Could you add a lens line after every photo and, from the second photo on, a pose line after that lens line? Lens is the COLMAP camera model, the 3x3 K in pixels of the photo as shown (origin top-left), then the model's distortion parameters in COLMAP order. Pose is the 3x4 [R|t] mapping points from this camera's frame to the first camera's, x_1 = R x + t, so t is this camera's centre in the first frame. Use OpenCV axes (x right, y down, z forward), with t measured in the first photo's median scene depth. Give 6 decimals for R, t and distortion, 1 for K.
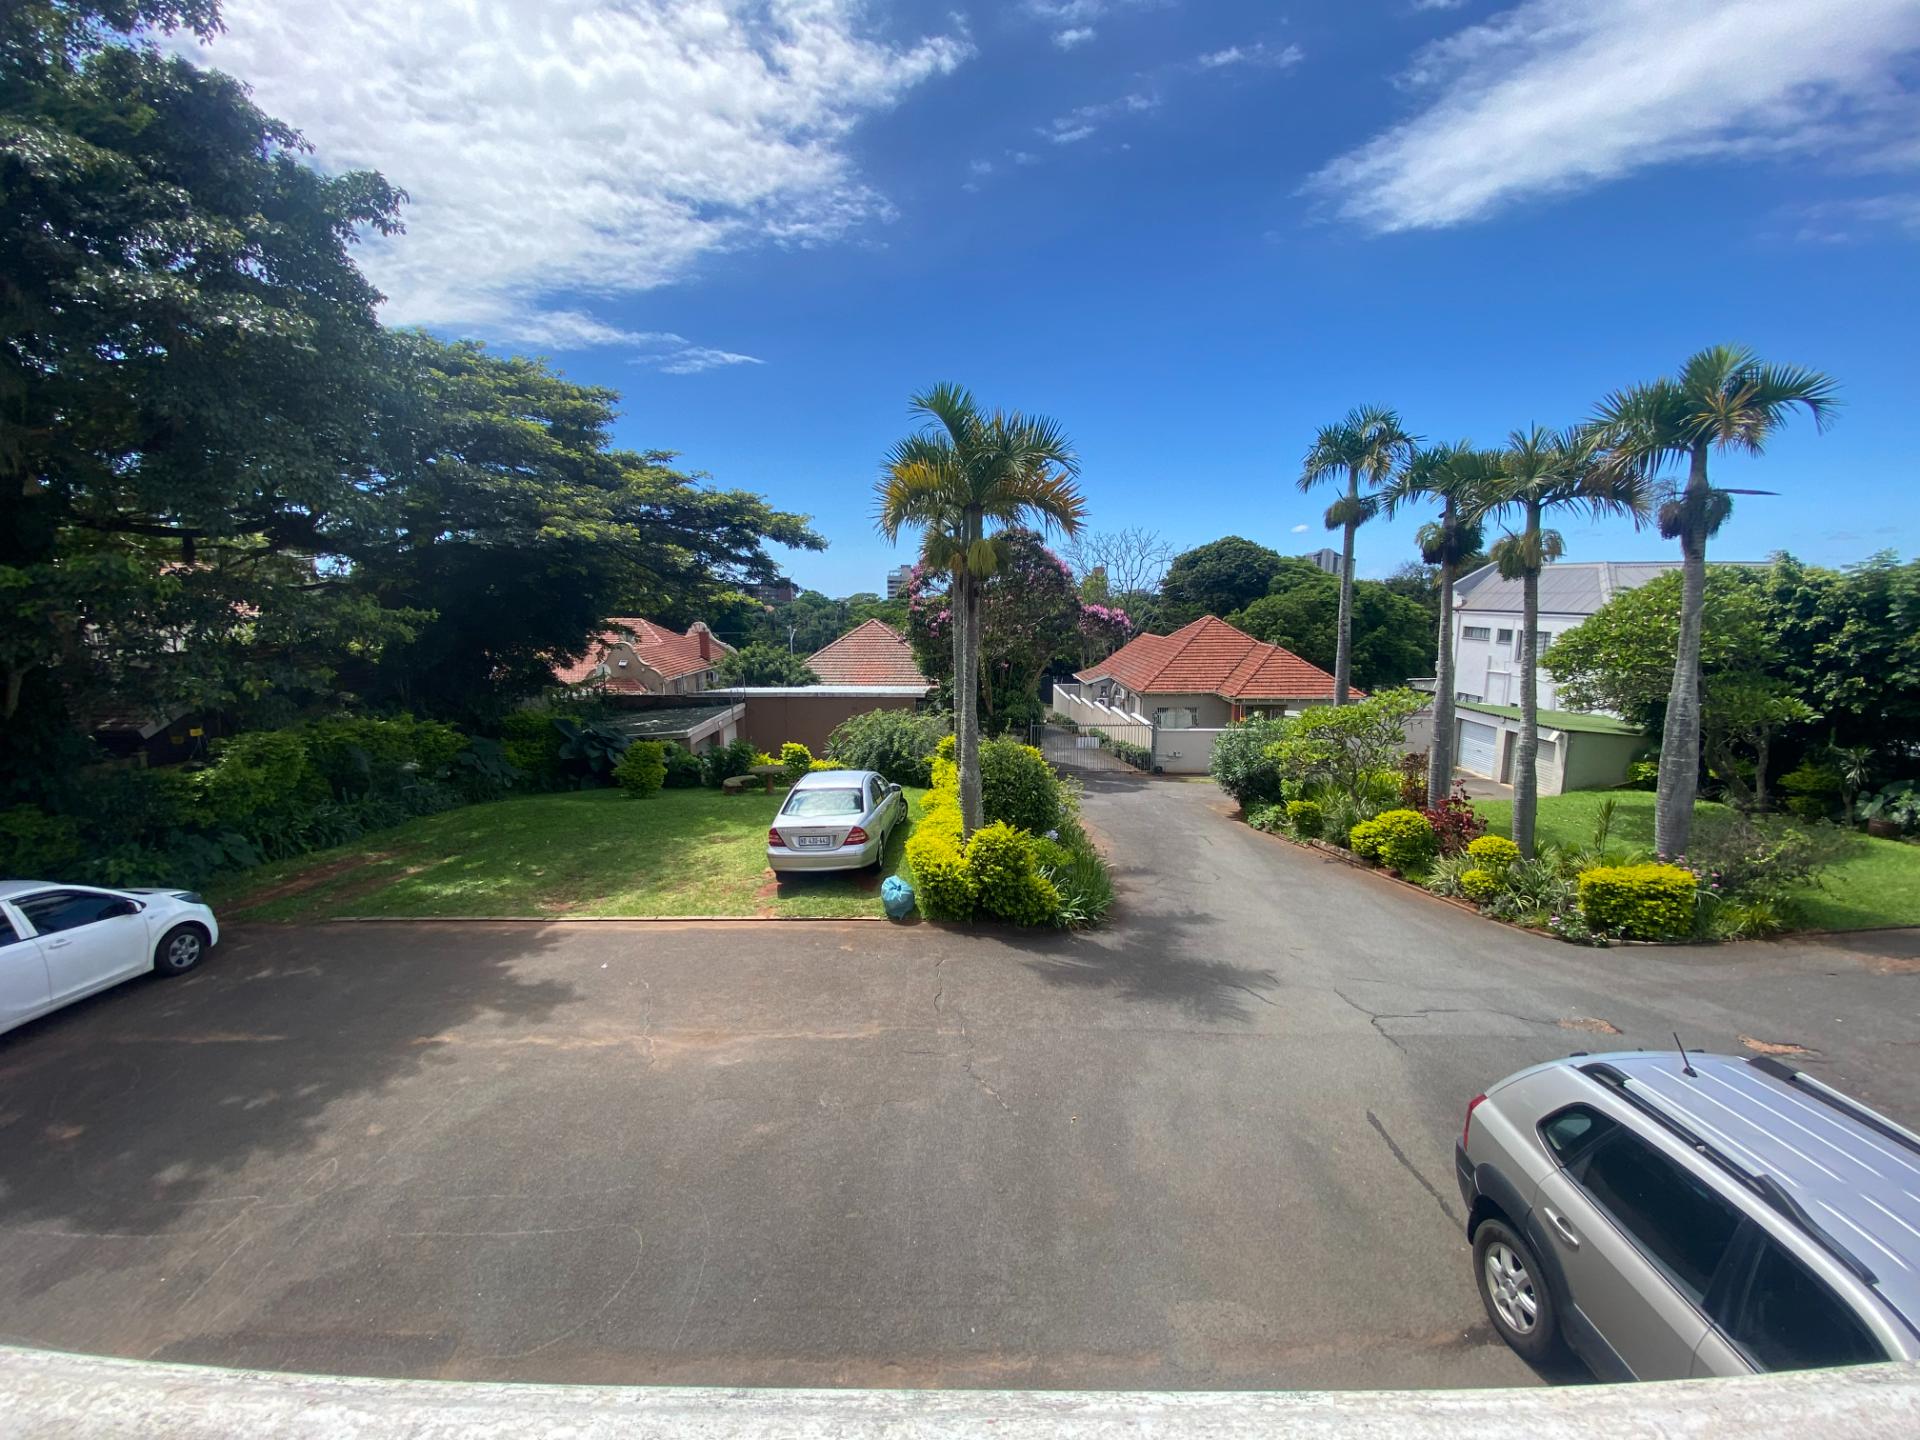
lens RADIAL K [[785.8, 0, 960.0], [0, 785.8, 720.0], [0, 0, 1]] dist [0.045751, -0.044259]
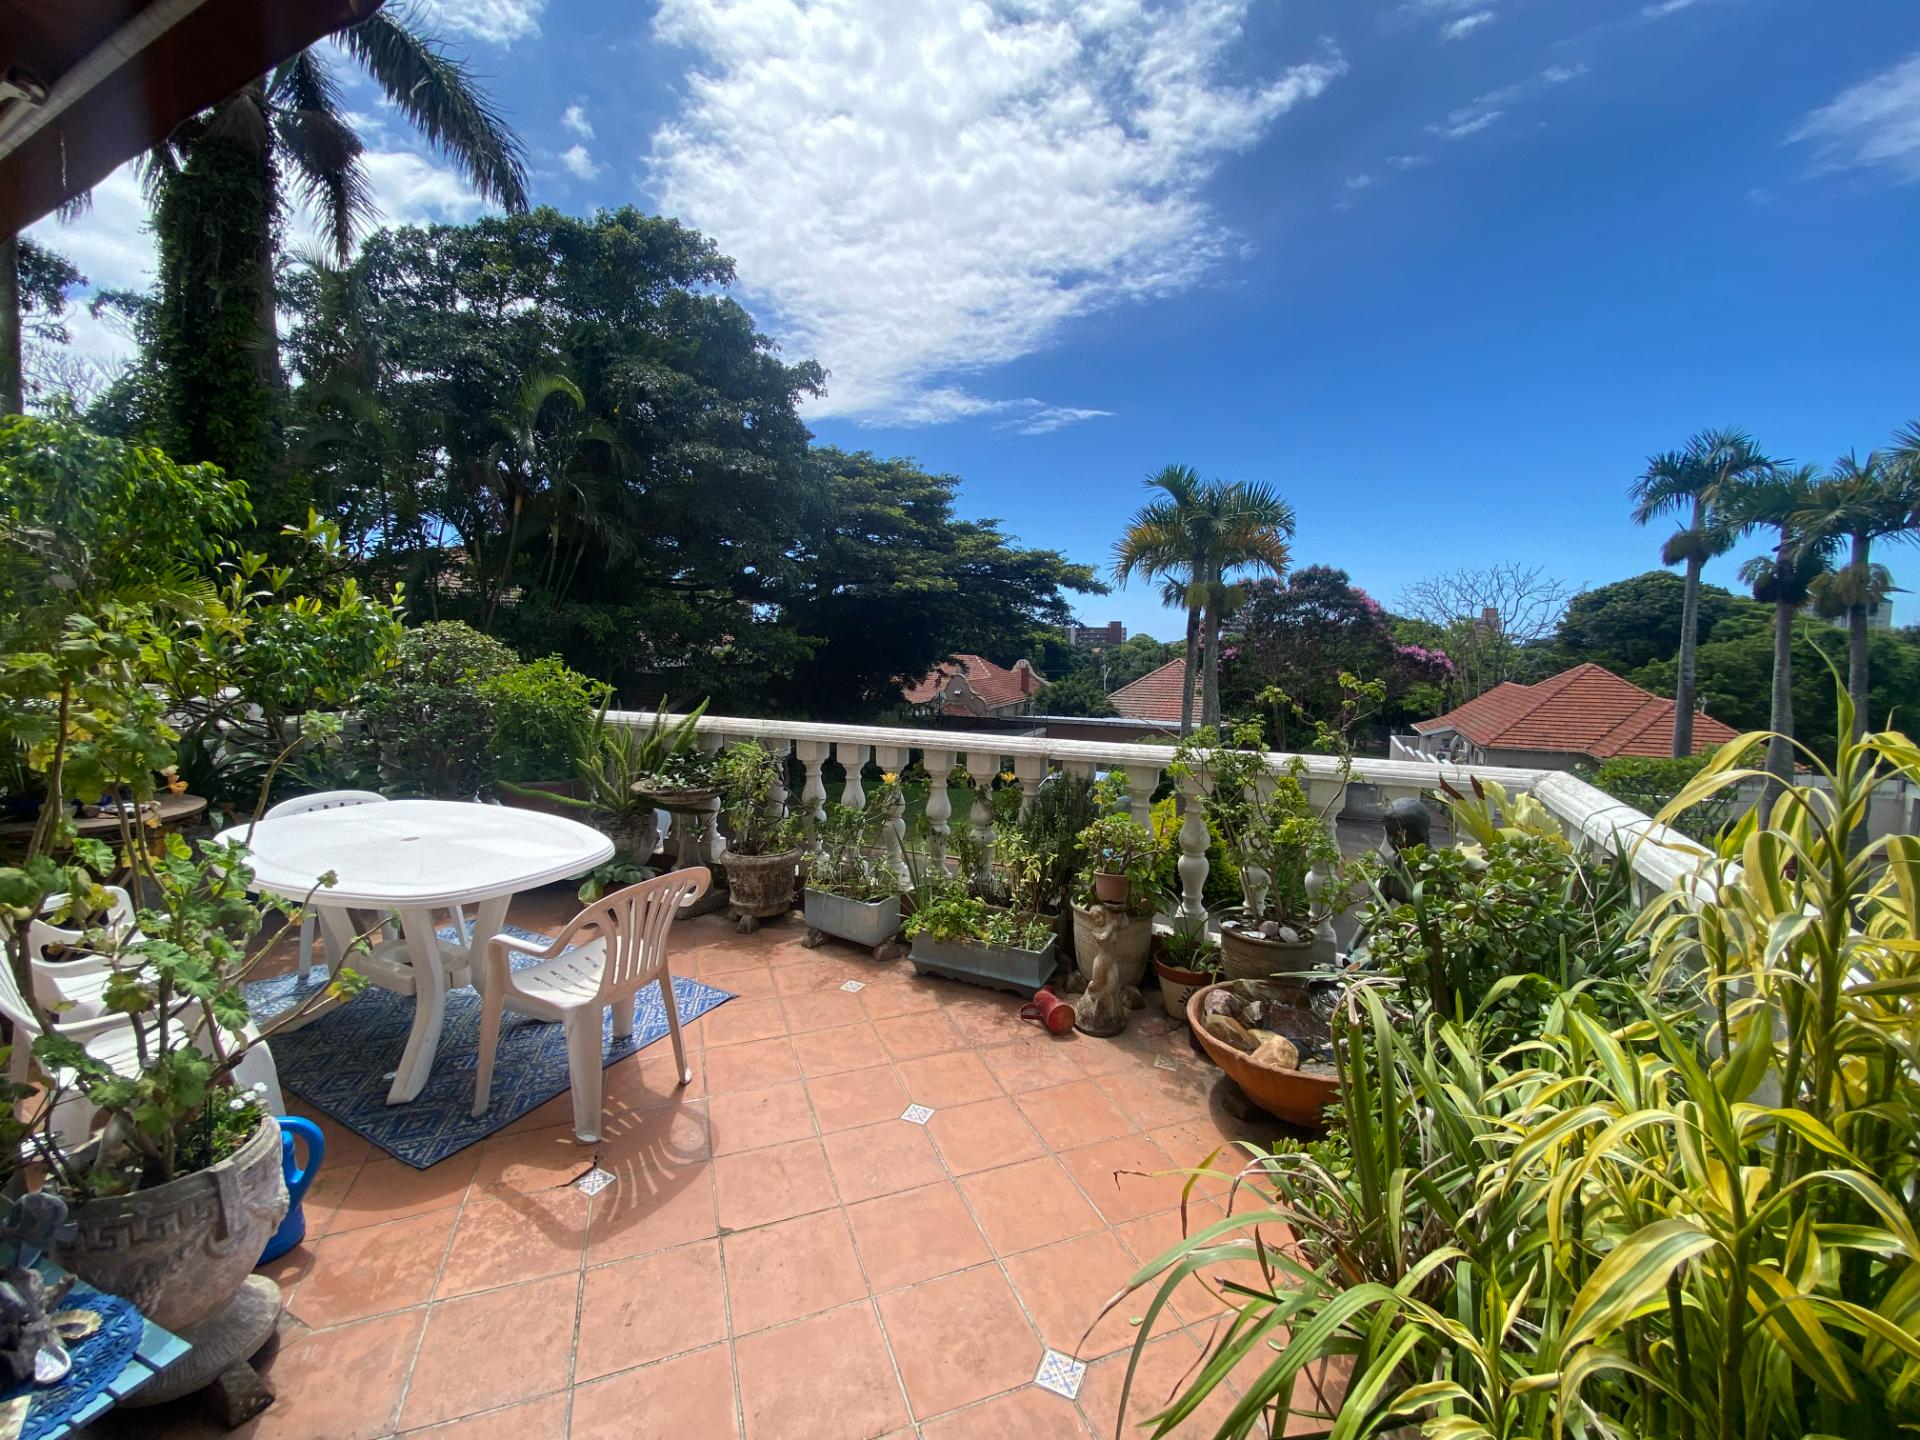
lens RADIAL K [[774.4, 0, 951.1], [0, 774.4, 719.2], [0, 0, 1]] dist [0.034147, -0.025887]
pose [[0.911644, 0.052479, -0.407616, 0.094184], [-0.074071, 0.996553, -0.037360, 0.030275], [0.404250, 0.064251, 0.912389, -0.138009]]
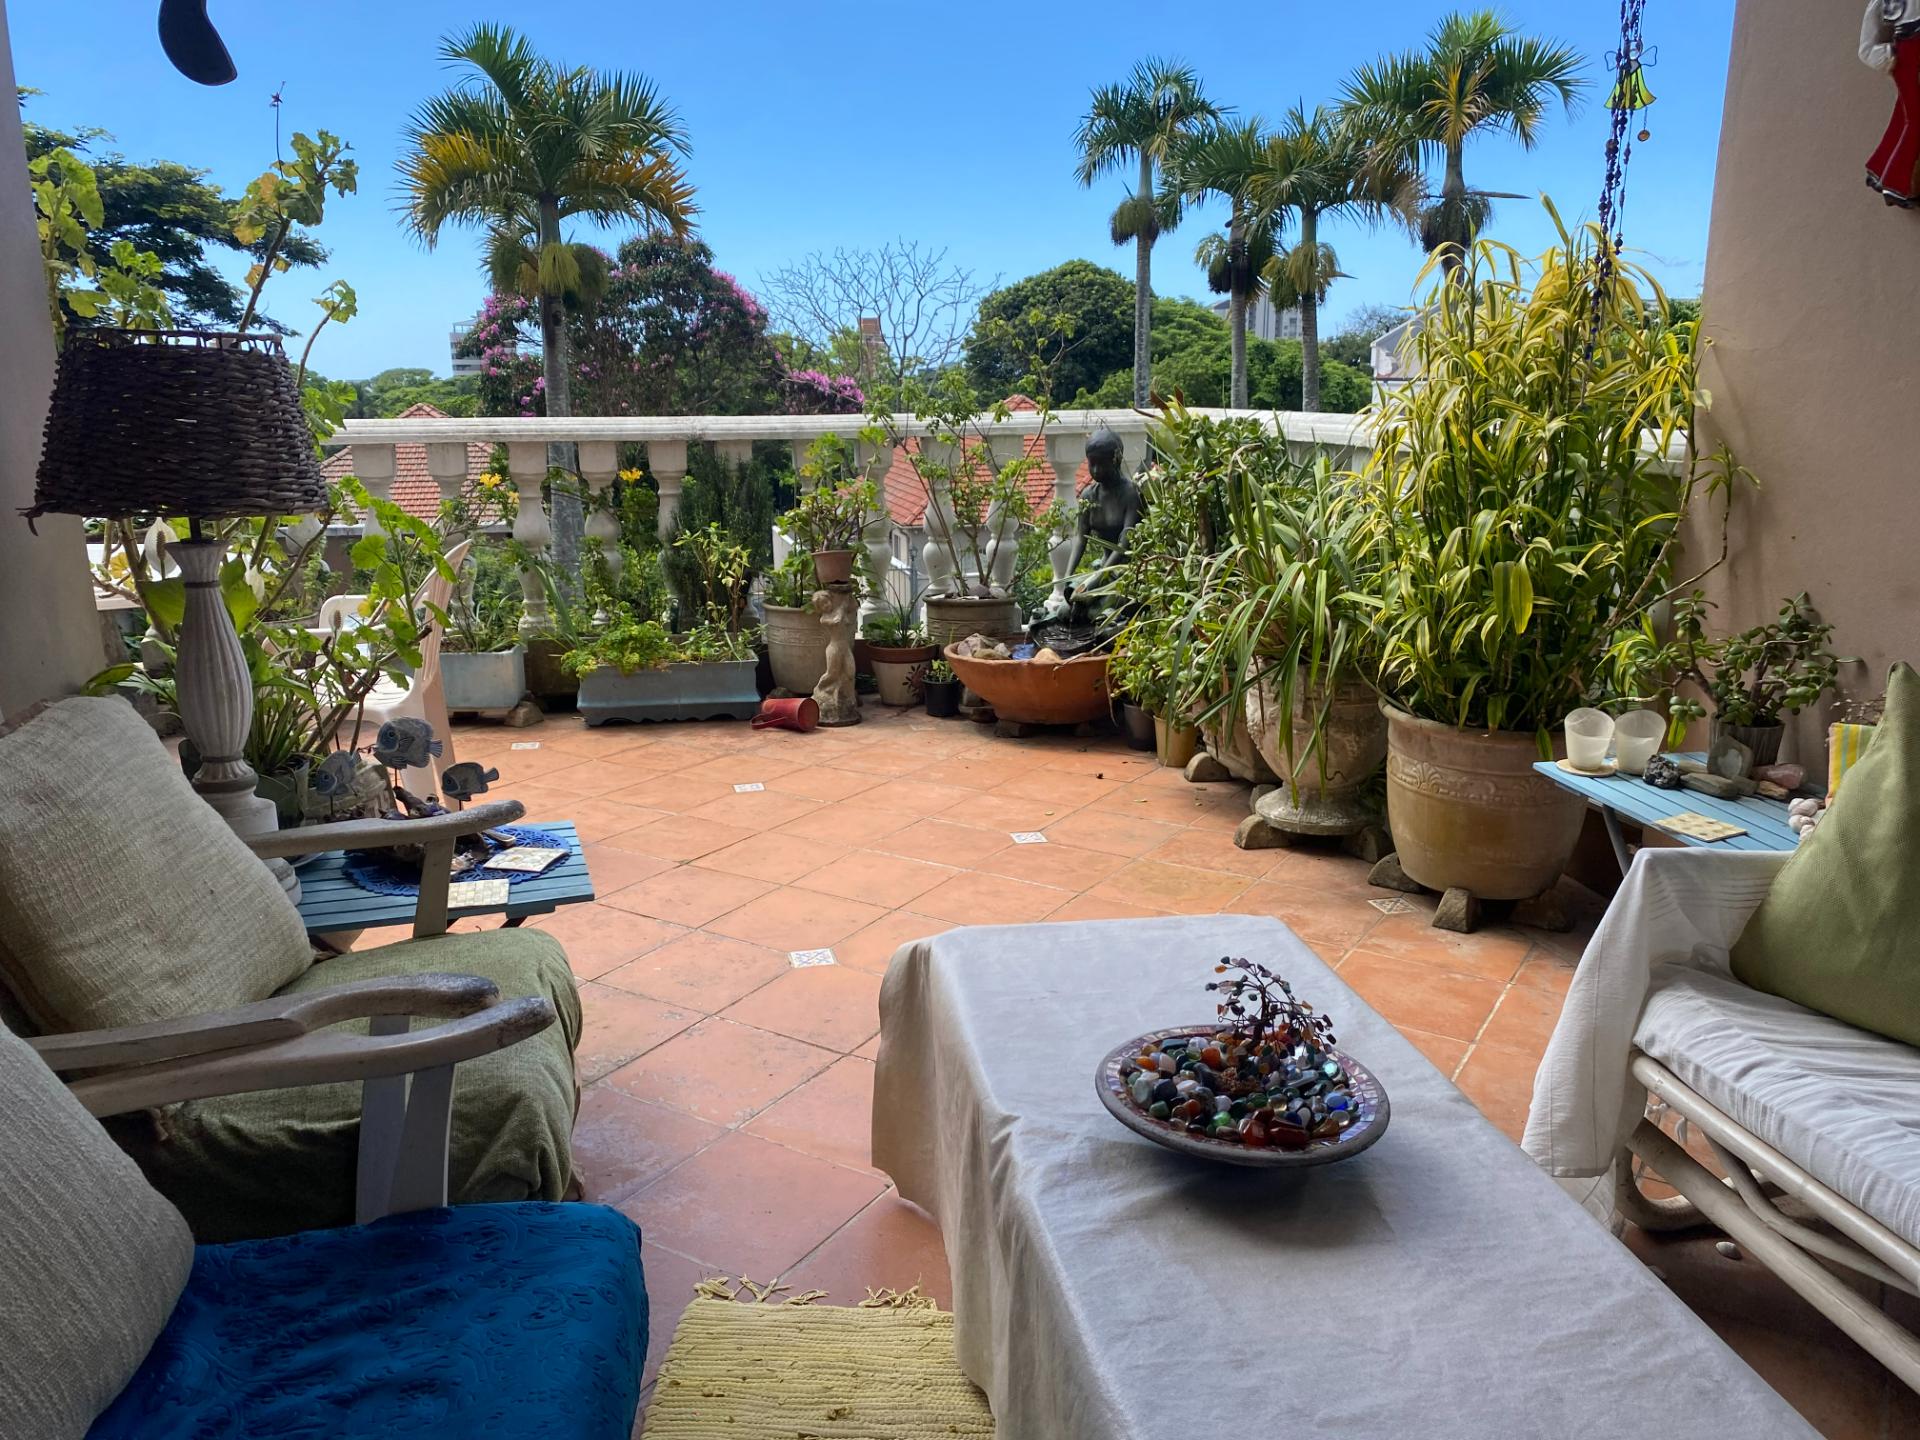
lens RADIAL K [[1472.9, 0, 935.0], [0, 1472.9, 728.7], [0, 0, 1]] dist [0.037264, -0.035288]
pose [[0.976689, -0.055276, 0.207418, 0.030638], [0.038587, 0.995746, 0.083668, 0.060049], [-0.211161, -0.073714, 0.974668, -0.229624]]
